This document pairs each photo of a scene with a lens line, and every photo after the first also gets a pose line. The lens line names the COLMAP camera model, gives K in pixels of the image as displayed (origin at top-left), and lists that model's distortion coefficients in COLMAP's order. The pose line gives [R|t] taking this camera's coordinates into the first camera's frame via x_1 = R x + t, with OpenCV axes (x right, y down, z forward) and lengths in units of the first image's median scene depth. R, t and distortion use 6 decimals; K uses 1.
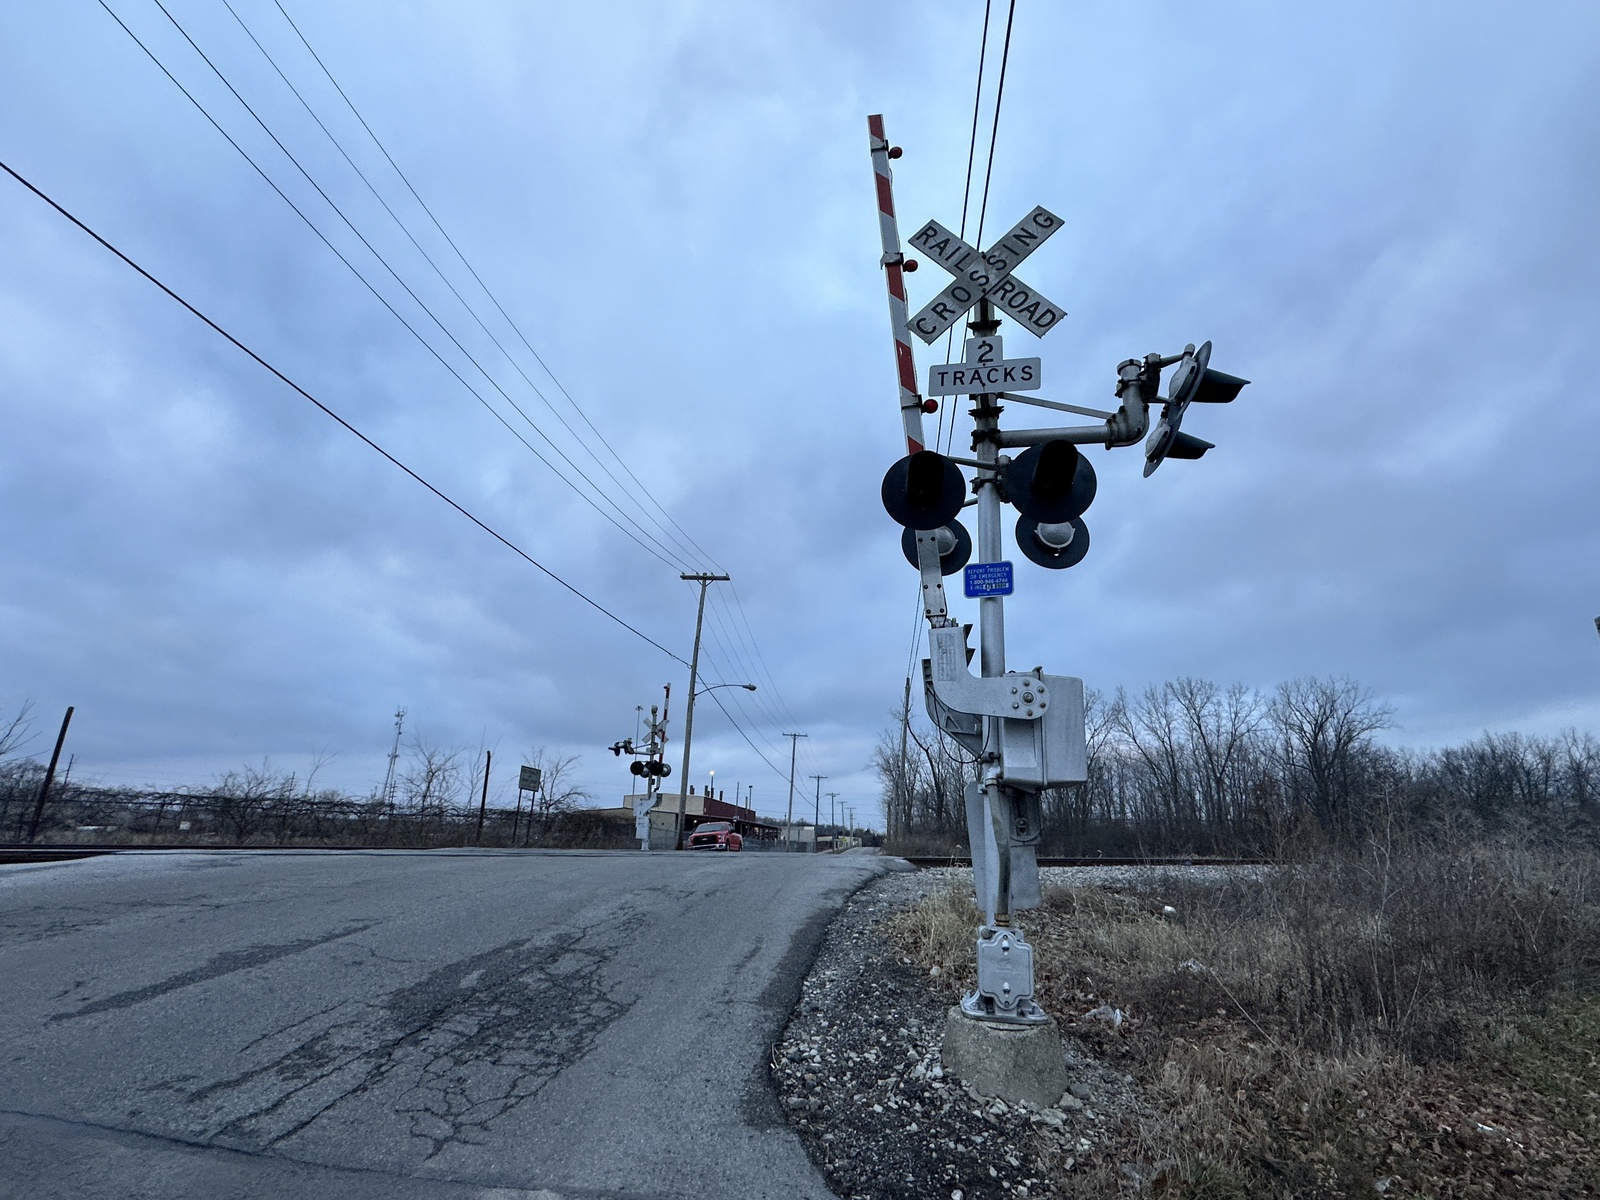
lens RADIAL K [[749.7, 0, 801.3], [0, 749.7, 605.0], [0, 0, 1]] dist [-0.003480, 0.000806]
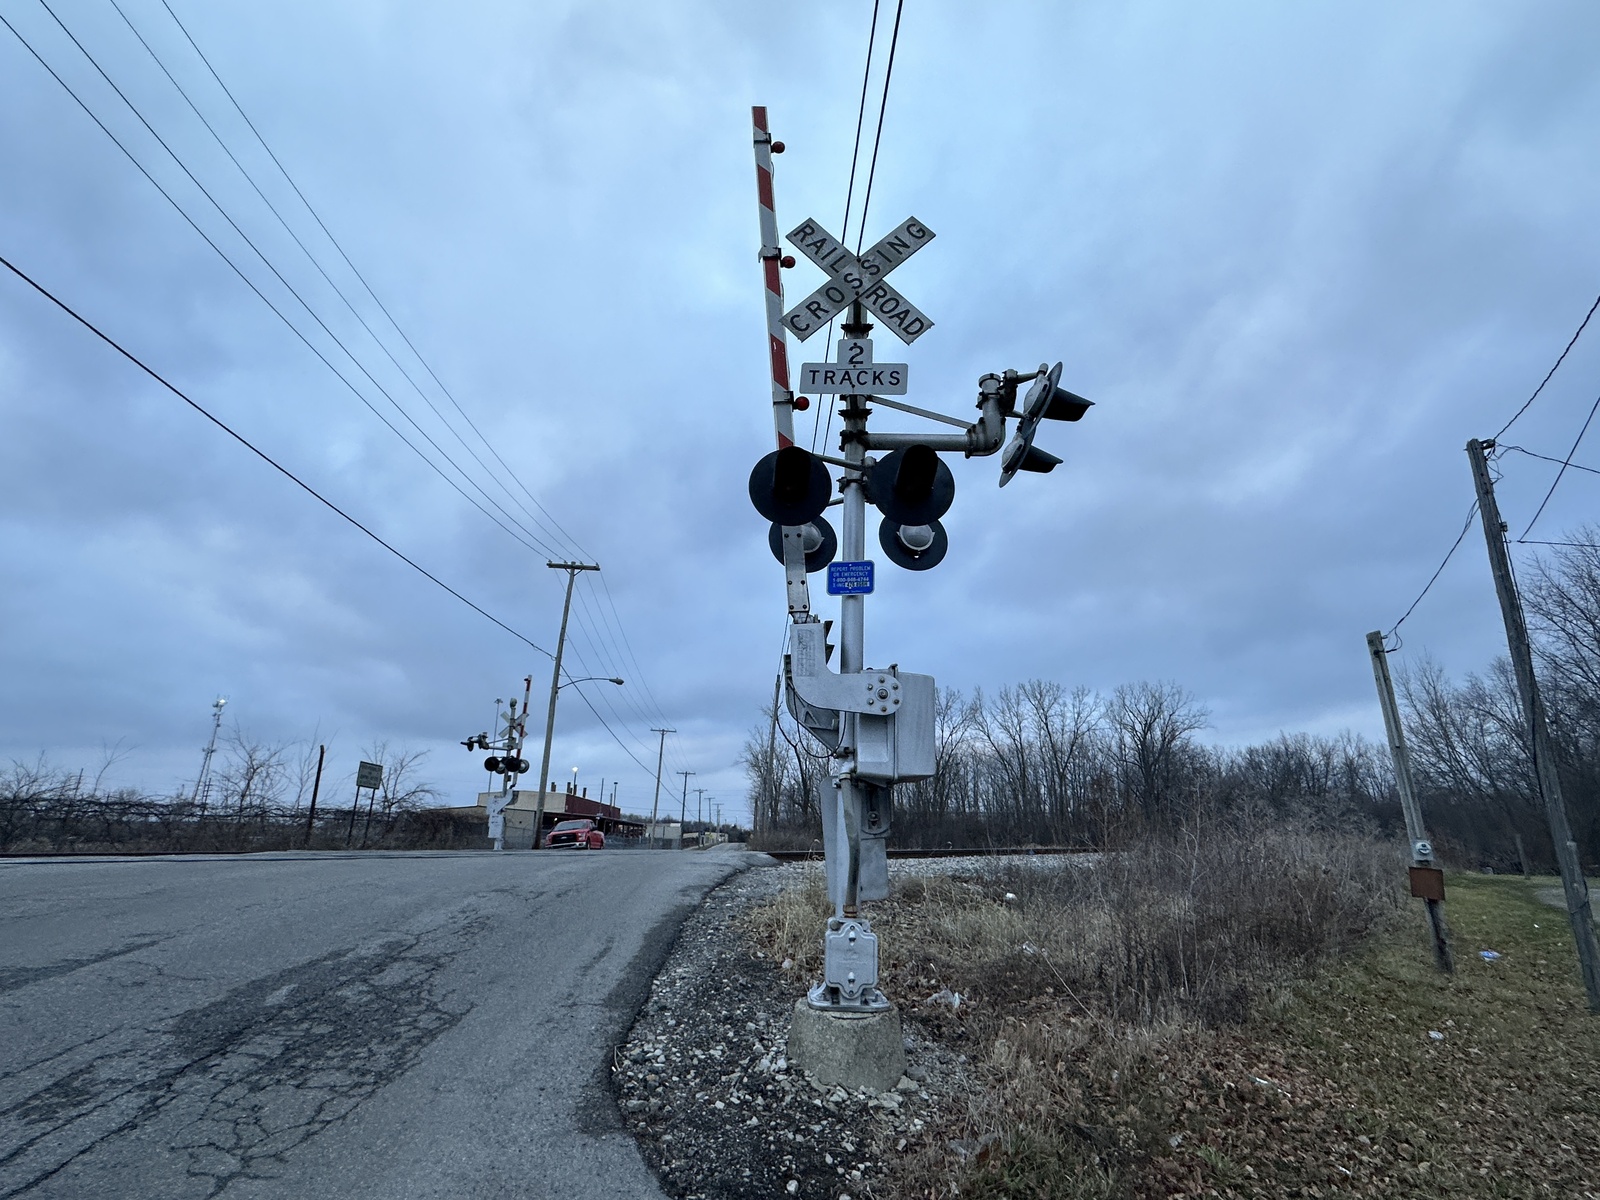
lens RADIAL K [[749.7, 0, 800.9], [0, 749.7, 606.0], [0, 0, 1]] dist [-0.003480, 0.000806]
pose [[0.985664, 0.034545, 0.165148, 0.015590], [-0.035559, 0.999362, 0.003187, 0.003232], [-0.164932, -0.009014, 0.986264, 0.006890]]
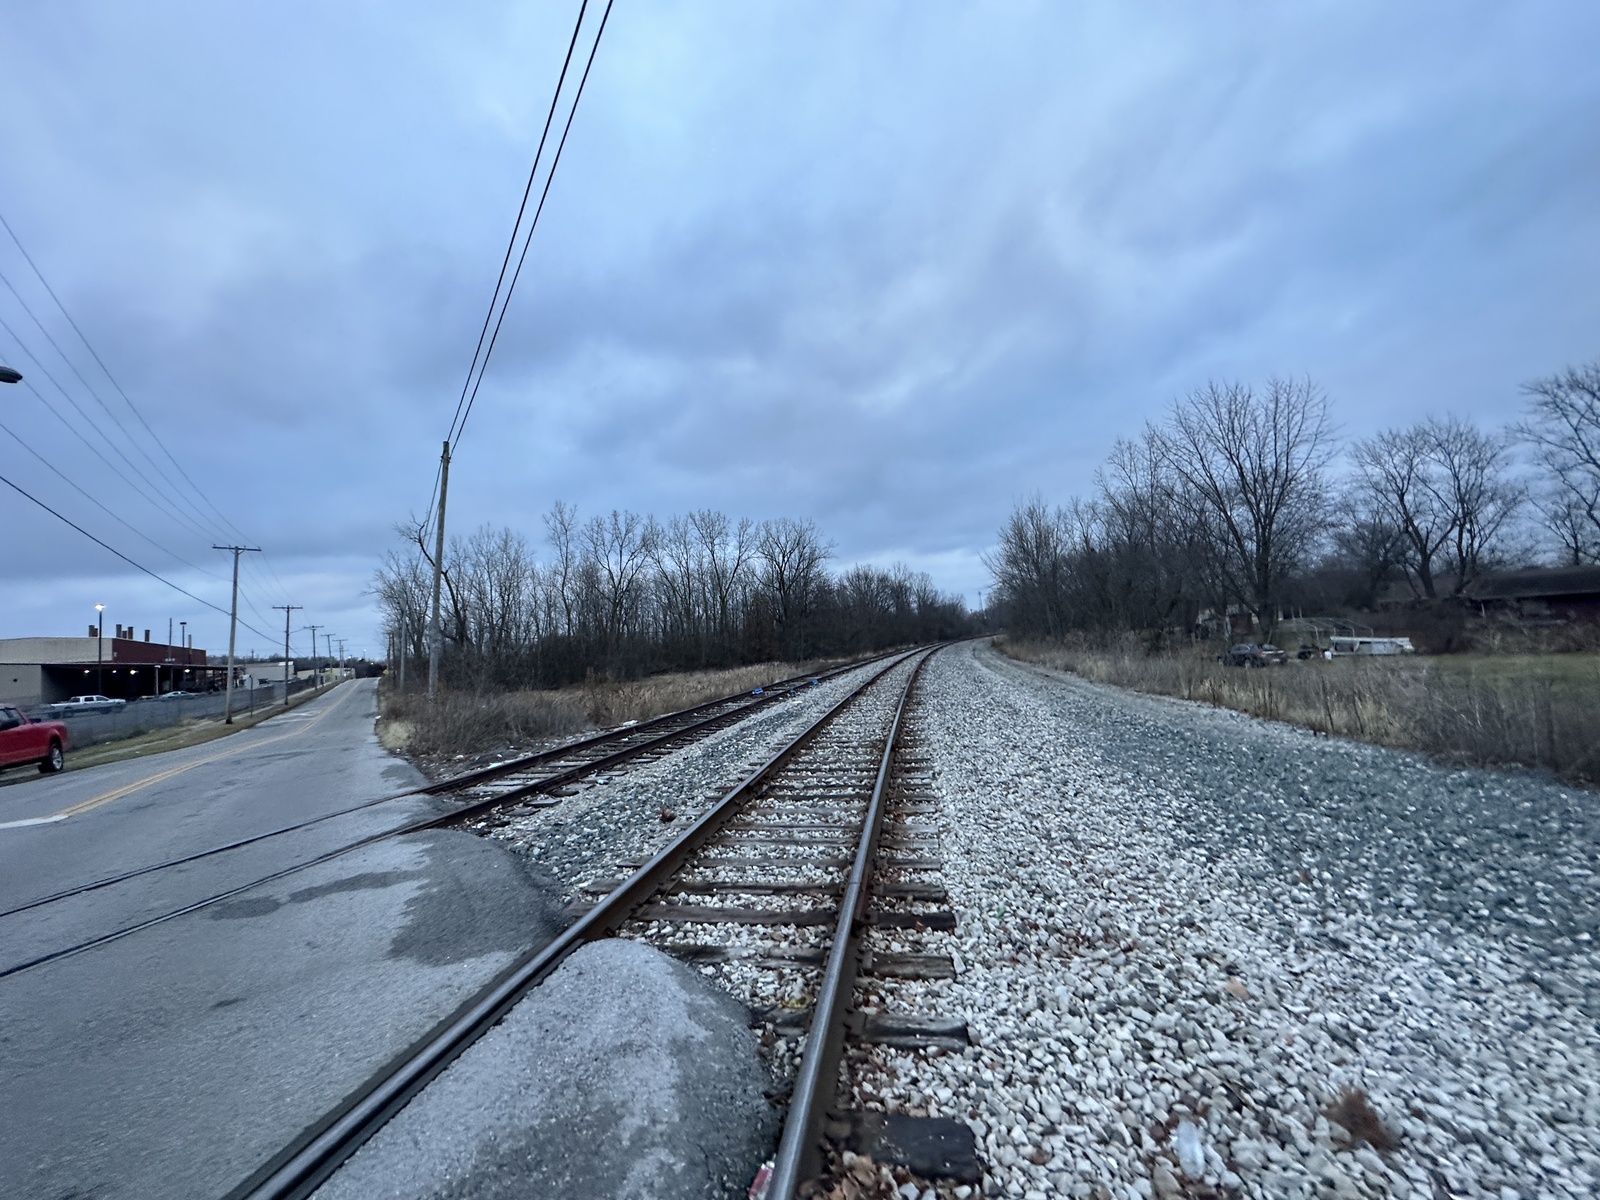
lens RADIAL K [[641.2, 0, 809.7], [0, 641.2, 592.0], [0, 0, 1]] dist [0.003957, -0.000309]
pose [[0.768011, -0.021534, 0.640074, 0.105179], [-0.114155, 0.978827, 0.169902, 0.281856], [-0.630181, -0.203555, 0.749292, 1.198758]]
